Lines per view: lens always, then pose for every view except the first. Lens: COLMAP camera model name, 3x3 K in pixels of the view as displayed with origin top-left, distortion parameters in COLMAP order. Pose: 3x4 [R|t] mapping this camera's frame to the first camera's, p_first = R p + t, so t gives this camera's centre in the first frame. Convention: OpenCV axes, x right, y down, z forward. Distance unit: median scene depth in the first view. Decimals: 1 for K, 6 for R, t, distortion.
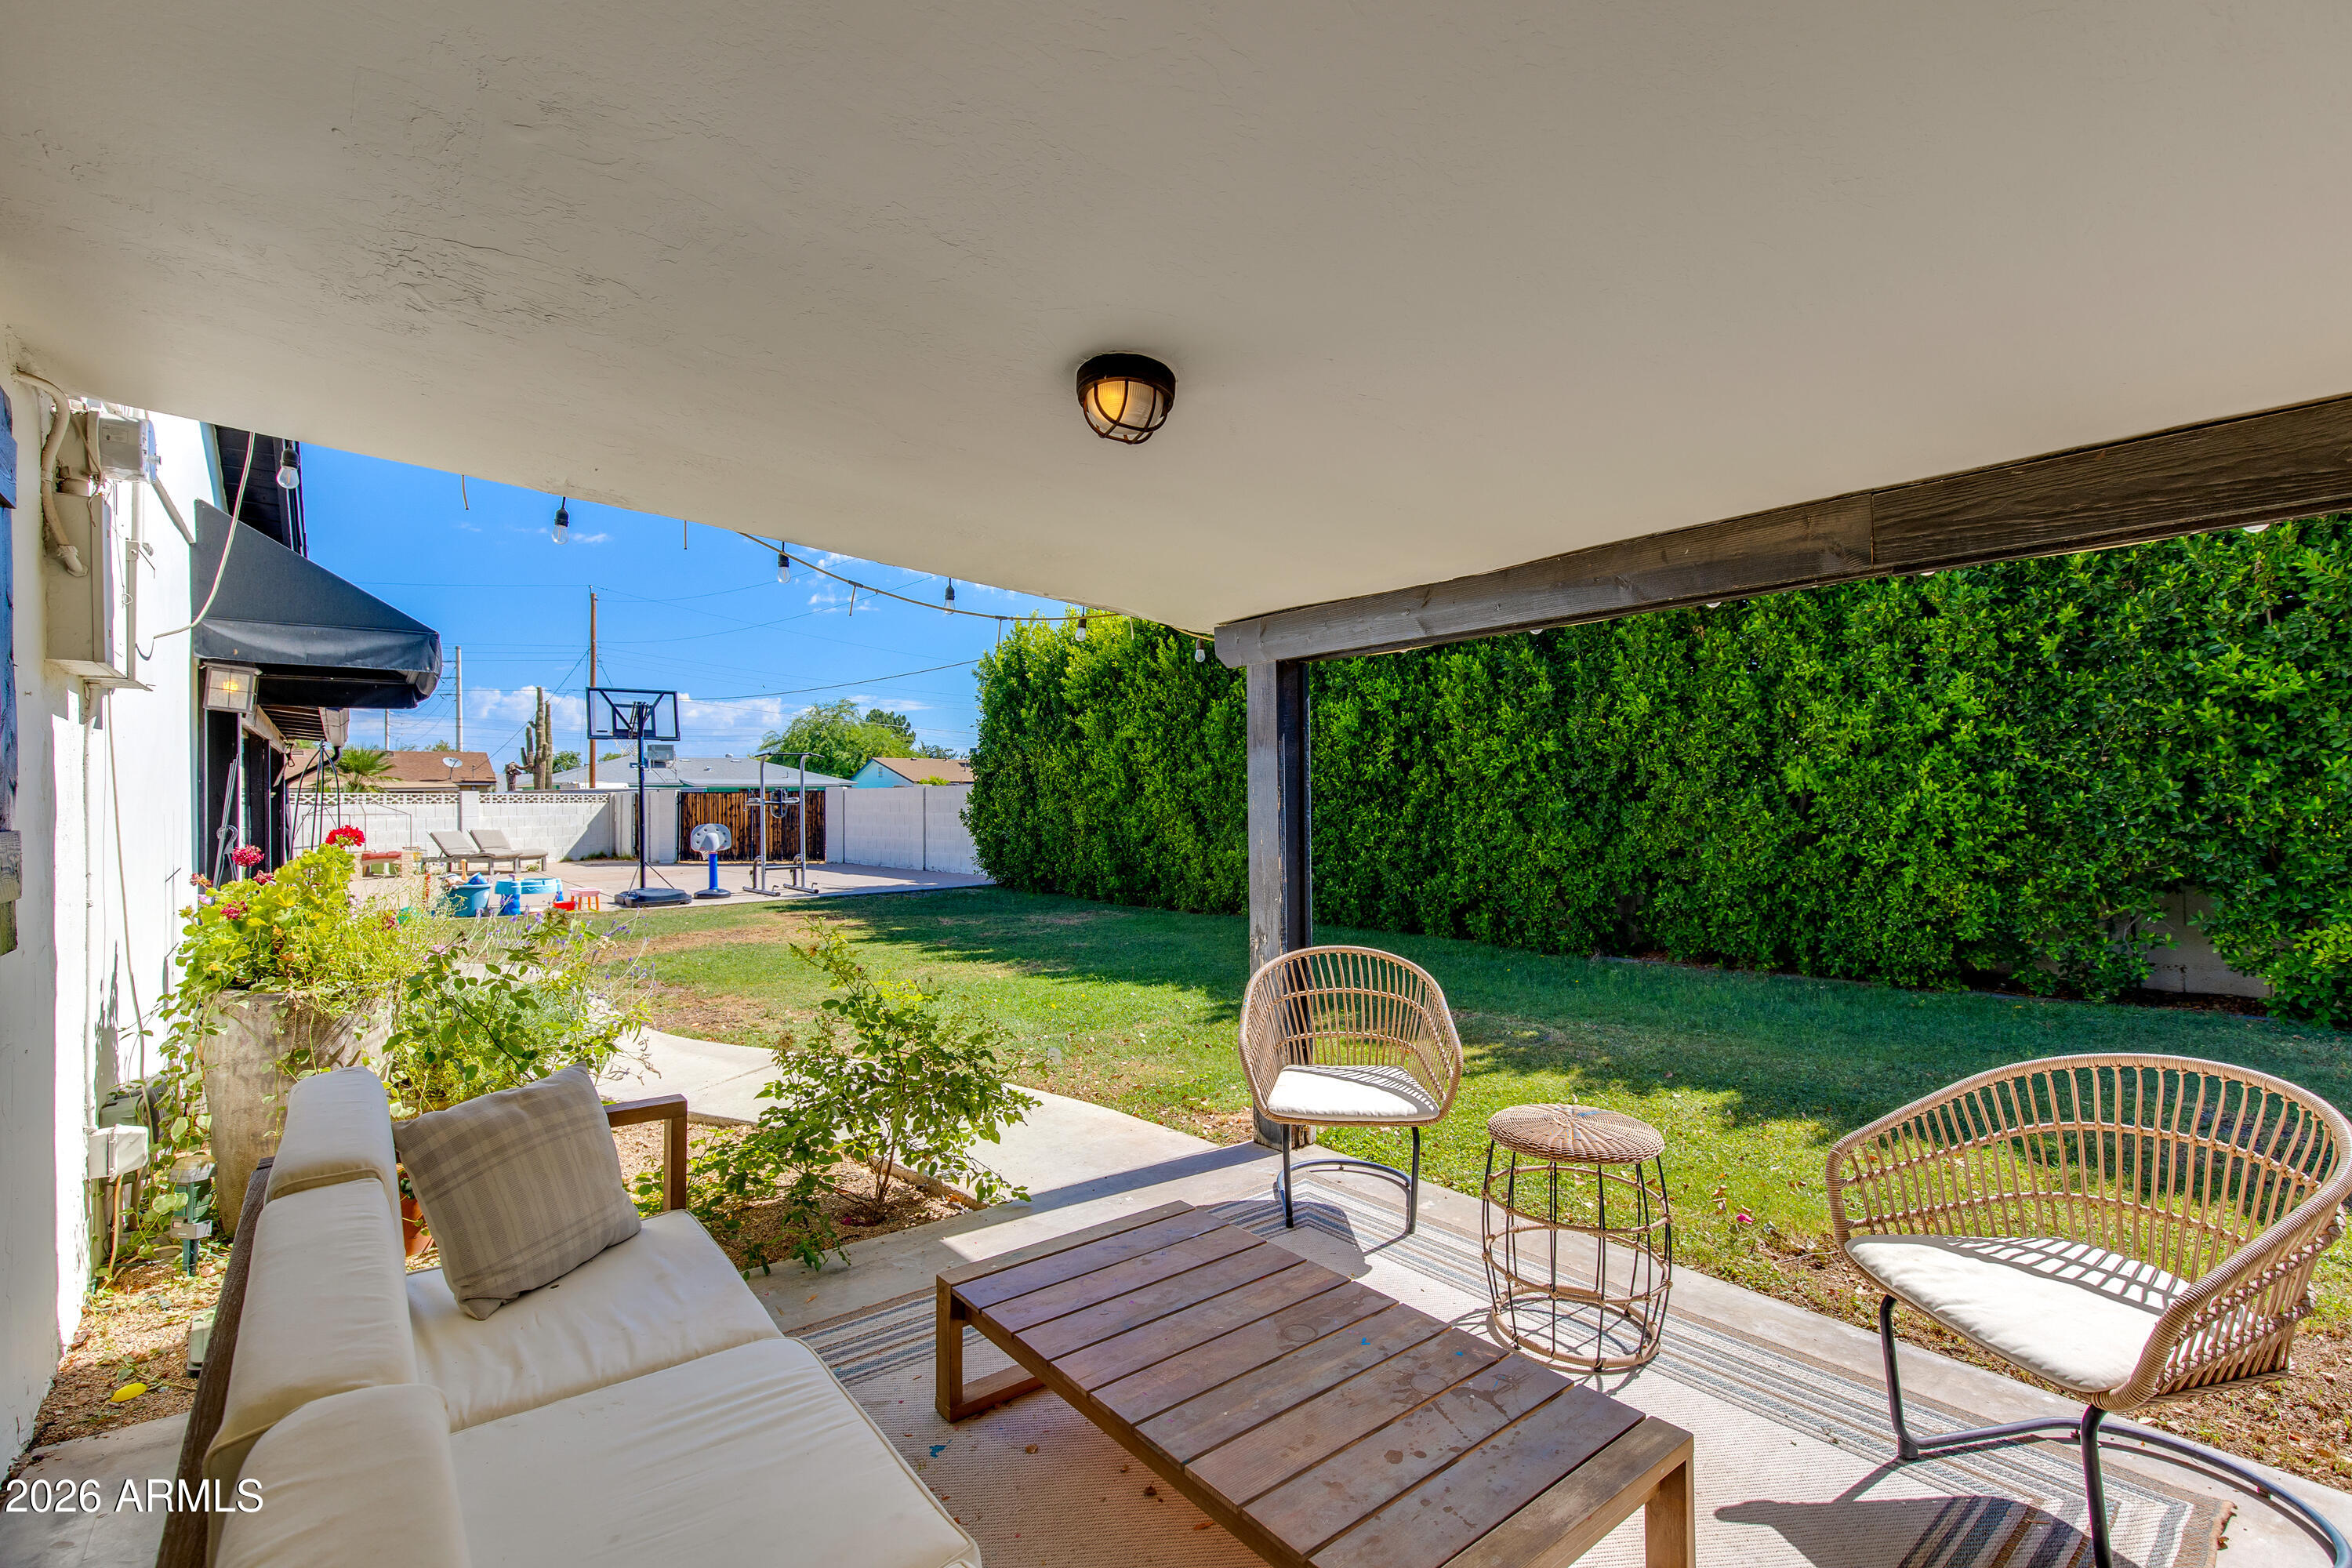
lens RADIAL K [[1063.0, 0, 1179.3], [0, 1063.0, 793.8], [0, 0, 1]] dist [0.002845, 0.000170]
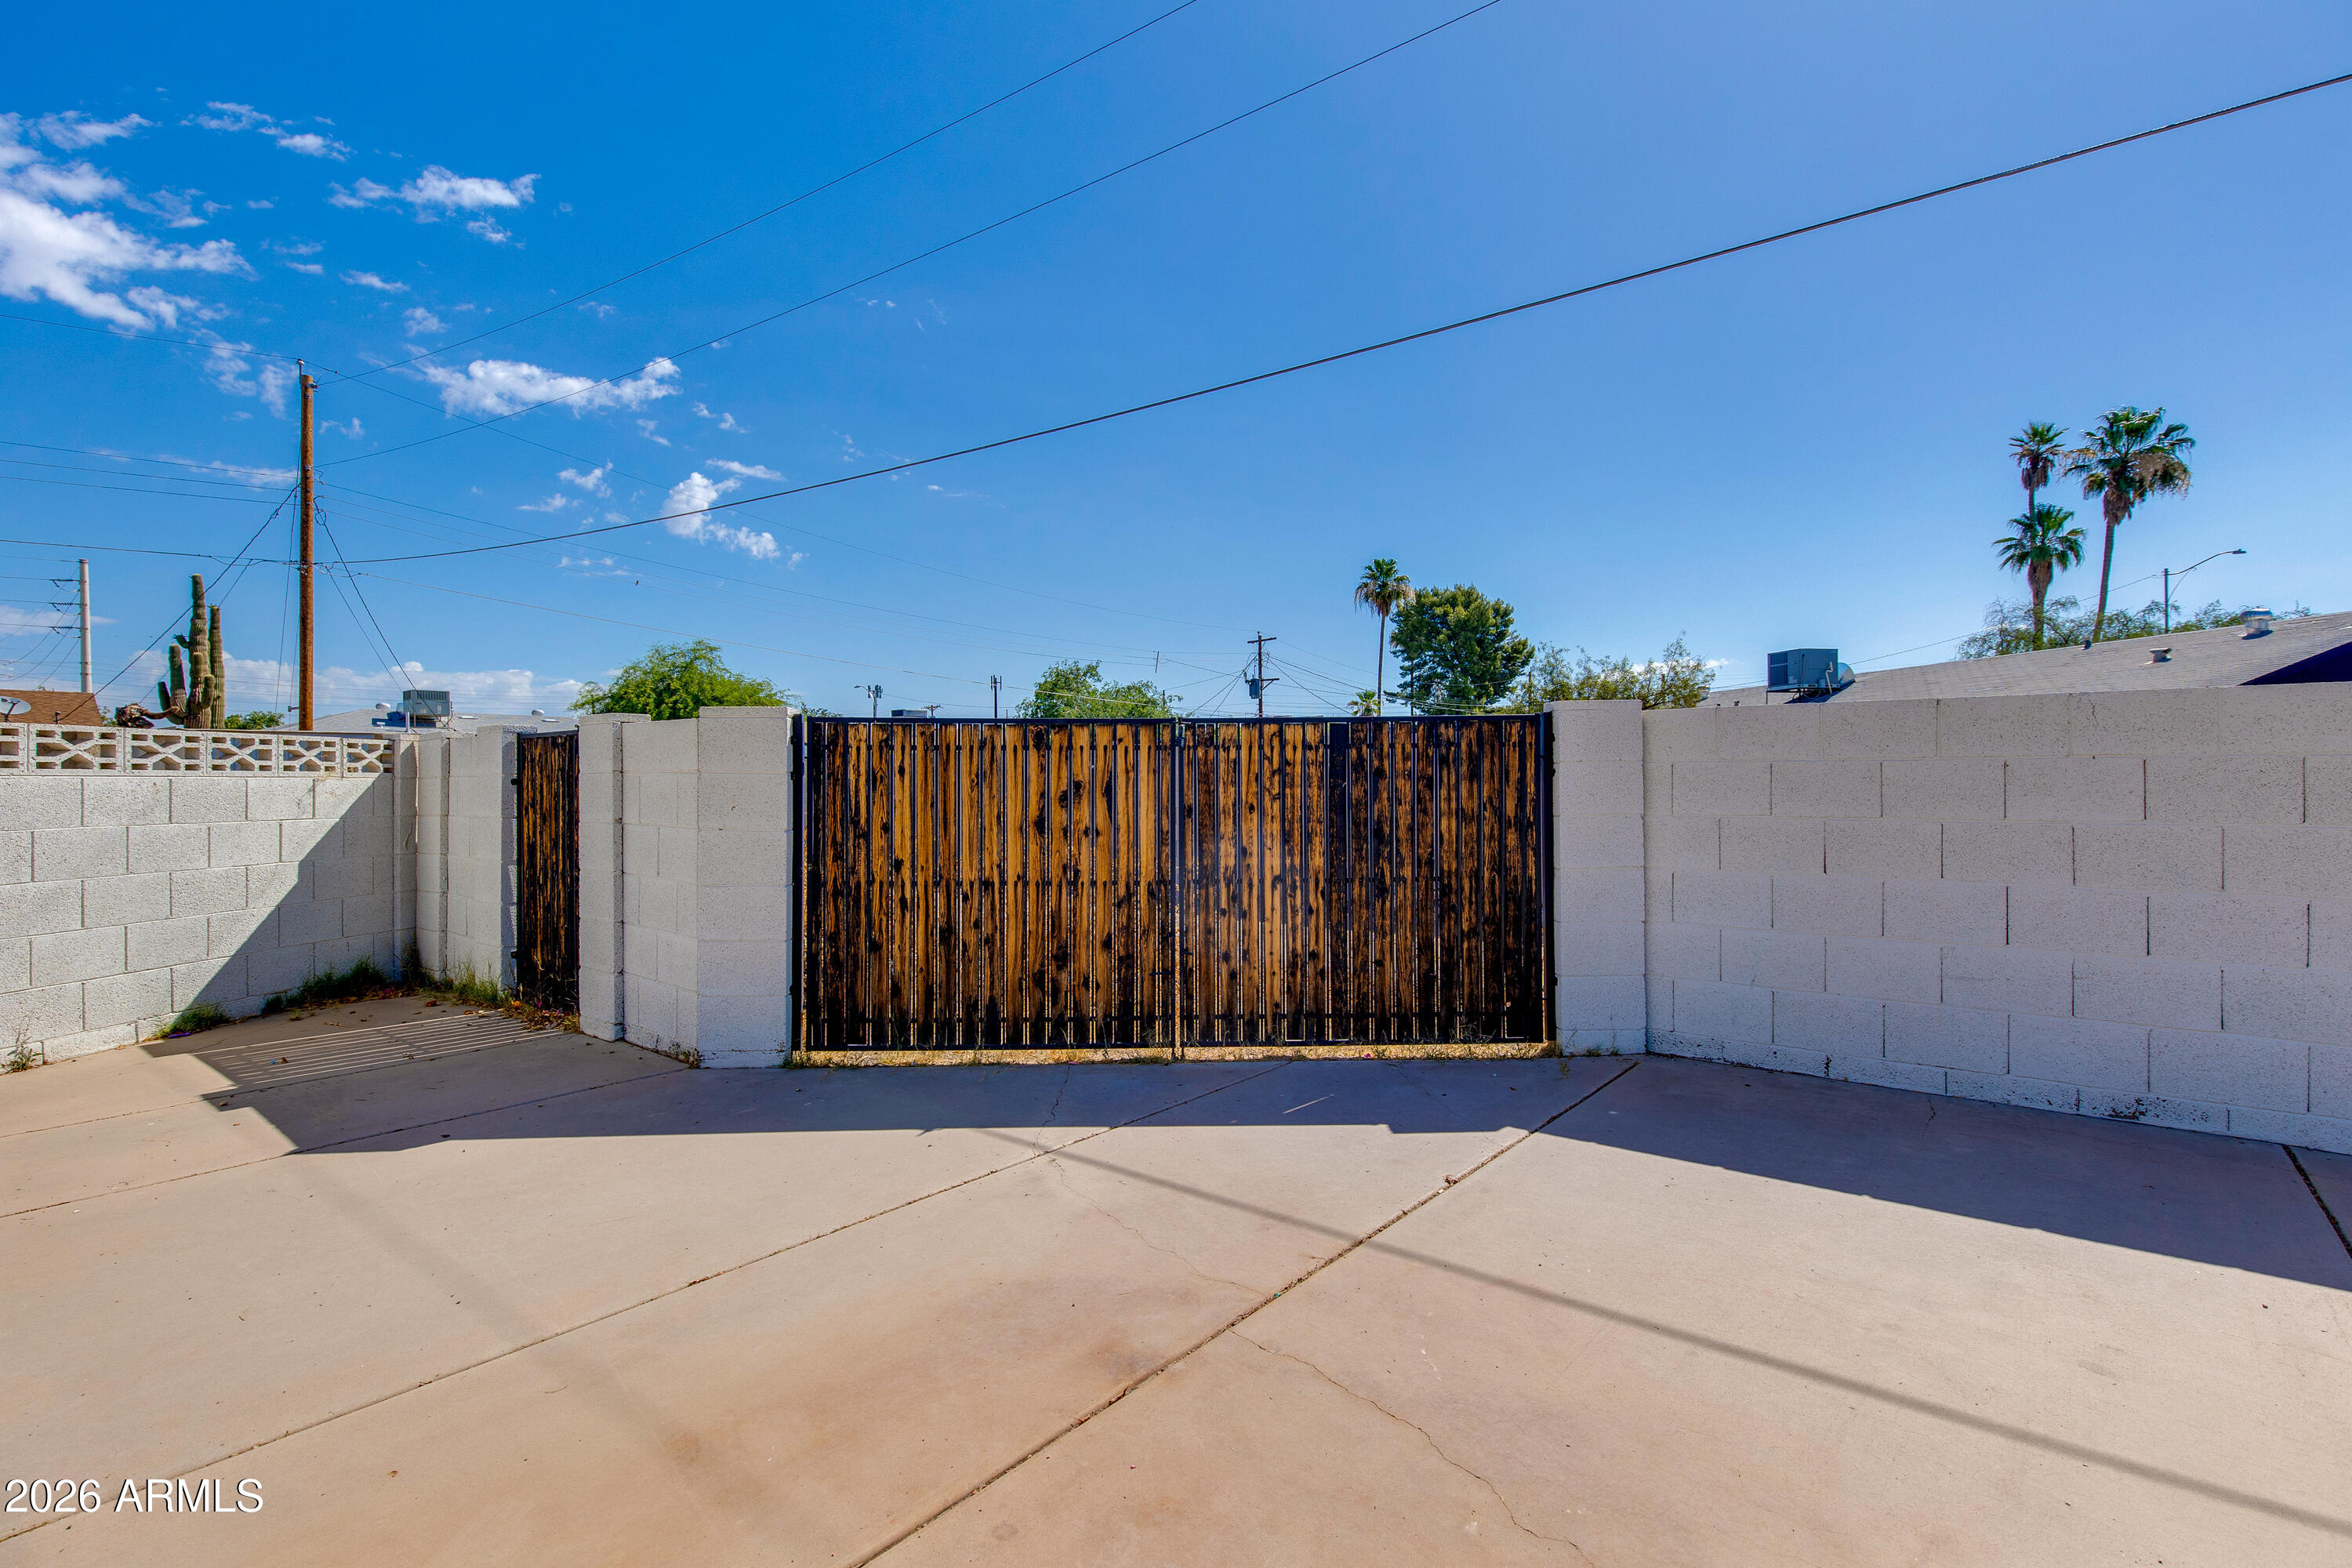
lens RADIAL K [[1063.0, 0, 1179.3], [0, 1063.0, 793.8], [0, 0, 1]] dist [0.002845, 0.000170]
pose [[0.982673, 0.005497, 0.185267, -0.393142], [-0.008139, 0.999876, 0.013502, 0.008221], [-0.185169, -0.014776, 0.982596, 0.705523]]
